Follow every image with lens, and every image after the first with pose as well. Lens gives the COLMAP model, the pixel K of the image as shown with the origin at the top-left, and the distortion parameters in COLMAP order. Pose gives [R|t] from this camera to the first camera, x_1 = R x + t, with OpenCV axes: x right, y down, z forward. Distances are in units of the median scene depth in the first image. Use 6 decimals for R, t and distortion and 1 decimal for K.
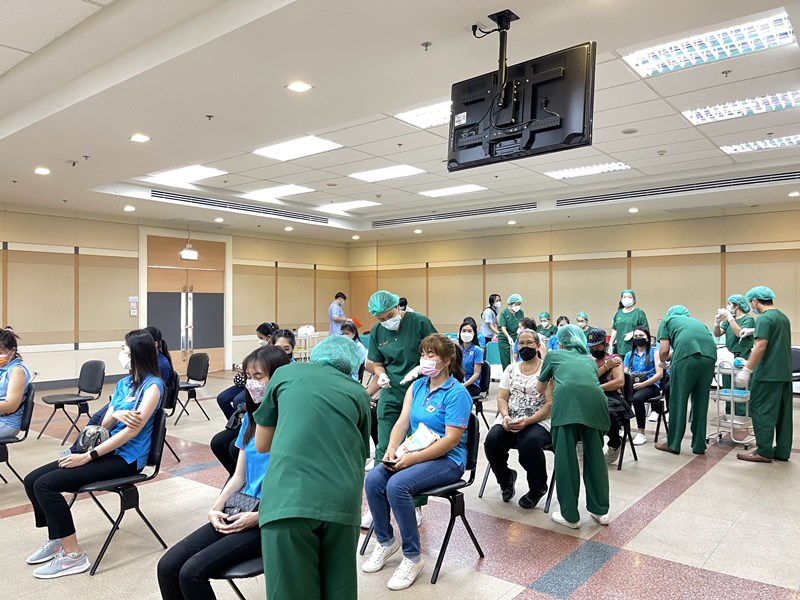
lens RADIAL K [[601.1, 0, 397.0], [0, 601.1, 303.3], [0, 0, 1]] dist [0.049628, -0.021328]
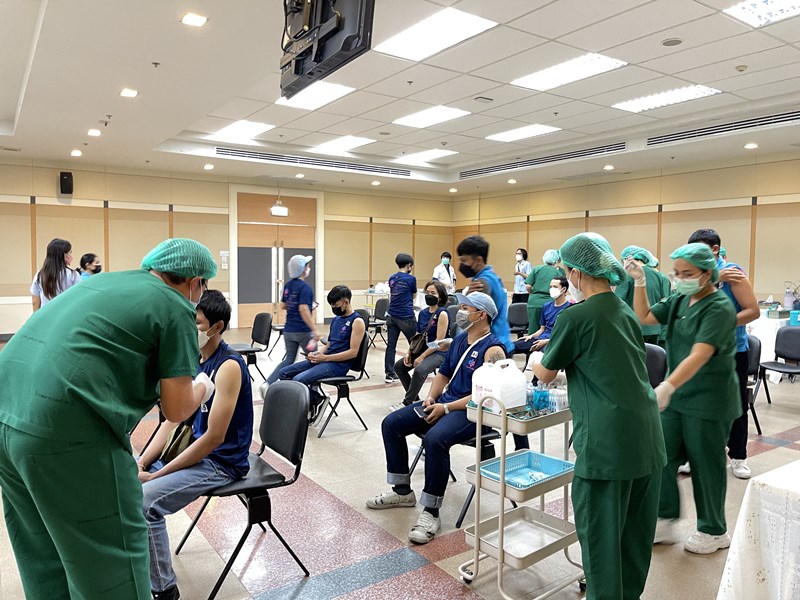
lens RADIAL K [[601.1, 0, 402.1], [0, 601.1, 297.2], [0, 0, 1]] dist [0.049628, -0.021328]
pose [[0.959105, 0.025769, -0.281874, 0.159511], [-0.008531, 0.998027, 0.062211, 0.000857], [0.282920, -0.057262, 0.957433, 0.070128]]
